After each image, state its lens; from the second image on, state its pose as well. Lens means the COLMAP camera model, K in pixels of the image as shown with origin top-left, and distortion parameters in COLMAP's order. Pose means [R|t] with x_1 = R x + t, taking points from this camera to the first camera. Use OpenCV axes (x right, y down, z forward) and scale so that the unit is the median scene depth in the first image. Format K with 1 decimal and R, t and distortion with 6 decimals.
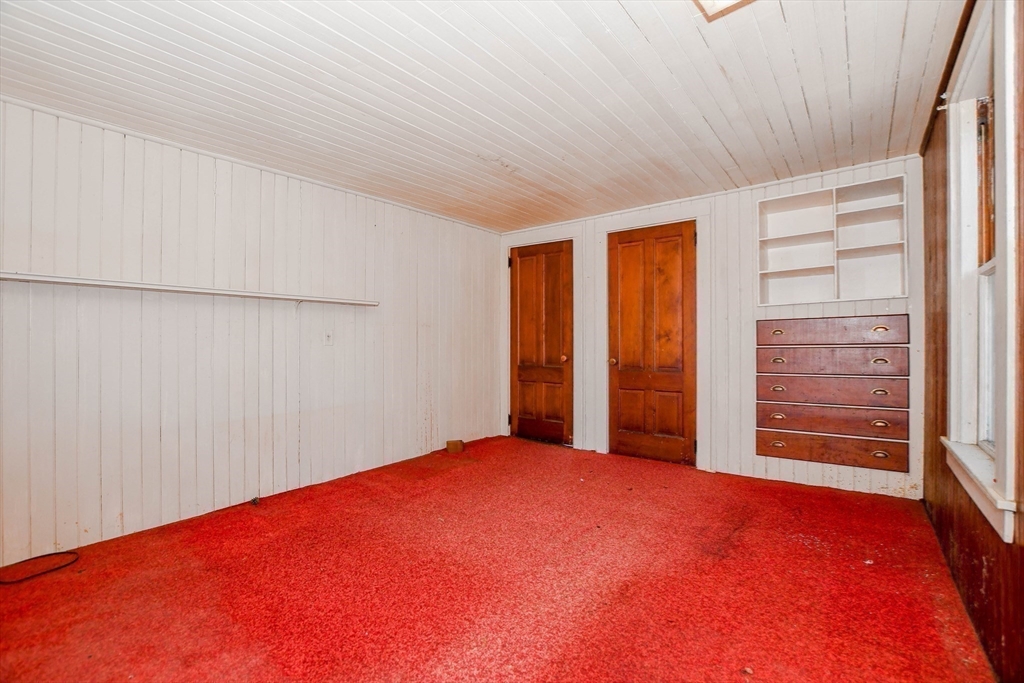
lens RADIAL K [[461.4, 0, 506.7], [0, 461.4, 341.2], [0, 0, 1]] dist [-0.034895, 0.005072]
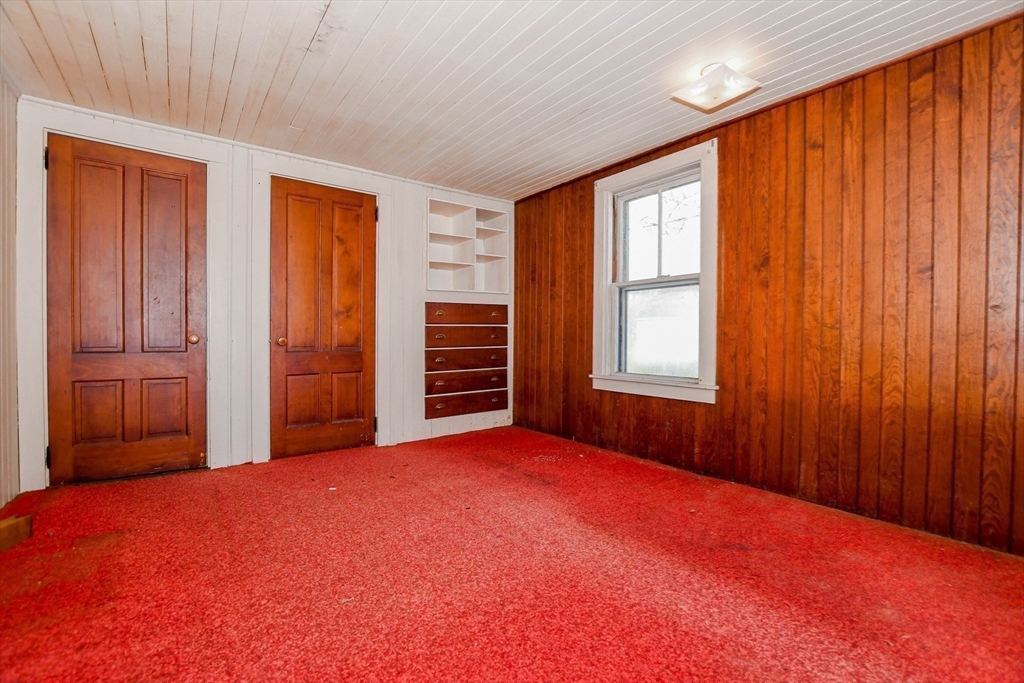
lens RADIAL K [[453.3, 0, 516.6], [0, 453.3, 340.9], [0, 0, 1]] dist [-0.033970, 0.004665]
pose [[0.234926, -0.009402, 0.971968, -0.506365], [-0.009774, 0.999880, 0.012035, 0.036180], [-0.971964, -0.012327, 0.234806, 0.514808]]
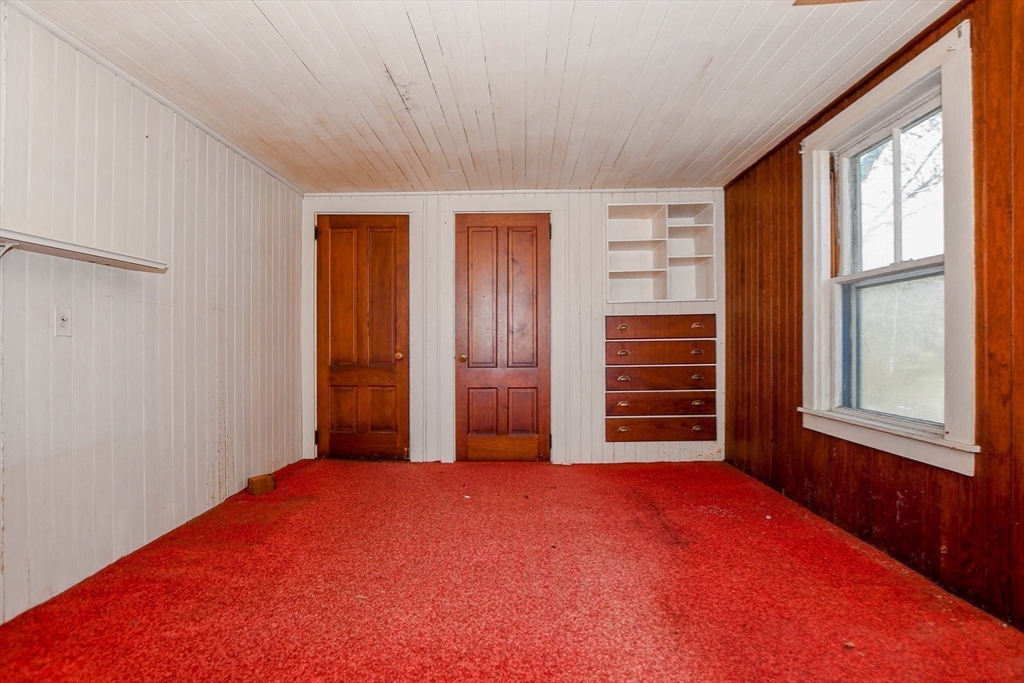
lens RADIAL K [[469.5, 0, 512.0], [0, 469.5, 341.5], [0, 0, 1]] dist [-0.029879, 0.001457]
pose [[0.794999, 0.001339, 0.606609, -0.295033], [-0.000864, 0.999999, -0.001075, 0.015546], [-0.606610, 0.000330, 0.795000, 0.262082]]
